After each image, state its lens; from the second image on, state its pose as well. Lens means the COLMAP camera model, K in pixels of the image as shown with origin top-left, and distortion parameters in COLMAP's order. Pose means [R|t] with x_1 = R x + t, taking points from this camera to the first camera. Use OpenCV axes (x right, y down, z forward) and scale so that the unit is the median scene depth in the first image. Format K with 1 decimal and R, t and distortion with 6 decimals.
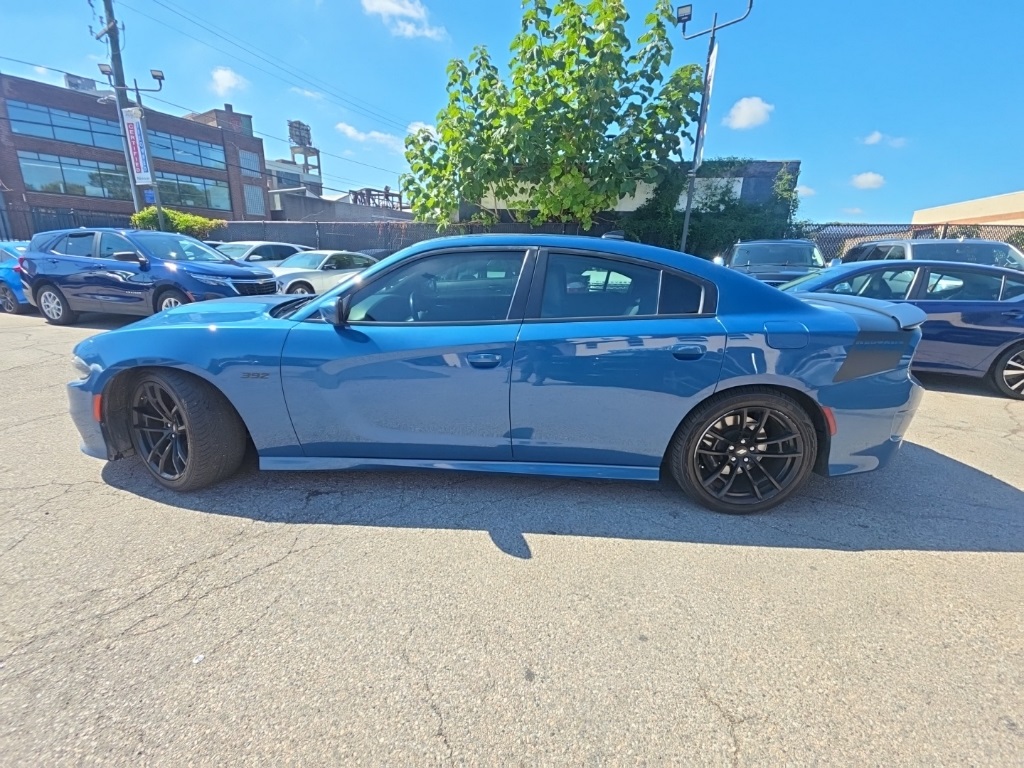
lens RADIAL K [[434.0, 0, 508.3], [0, 434.0, 383.3], [0, 0, 1]] dist [0.014645, -0.010809]
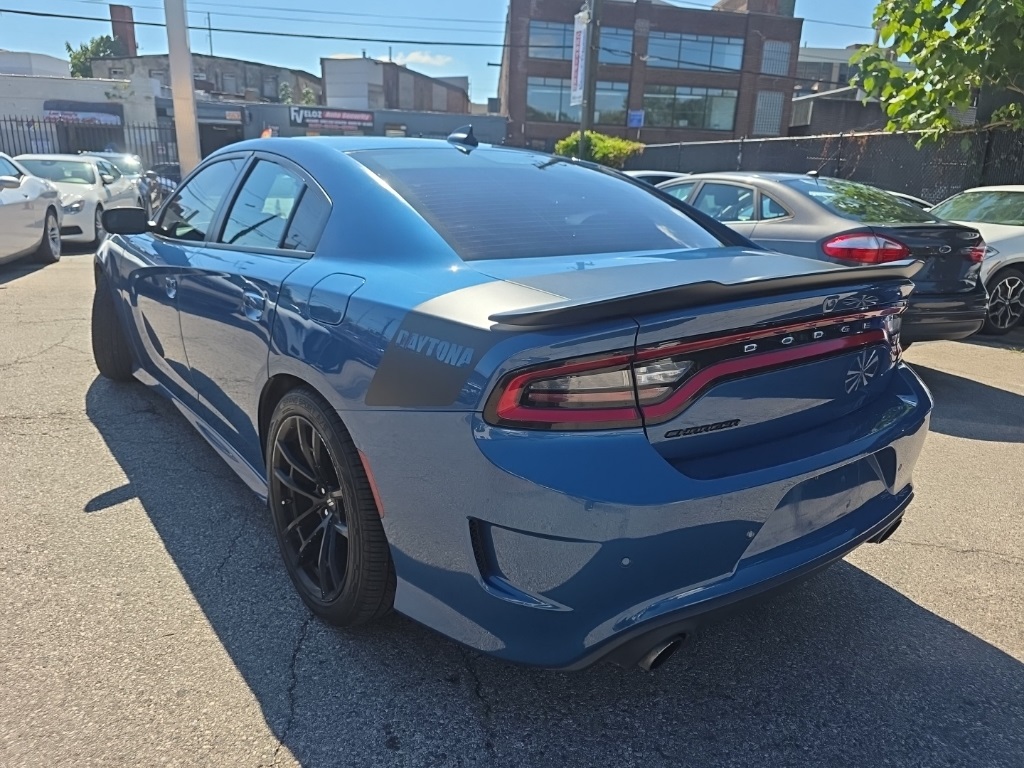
lens RADIAL K [[726.2, 0, 524.8], [0, 726.2, 381.3], [0, 0, 1]] dist [0.038926, -0.049577]
pose [[0.638770, 0.199154, -0.743176, 0.142799], [-0.228353, 0.971469, 0.064059, -0.012211], [0.734730, 0.128787, 0.666023, 0.055855]]
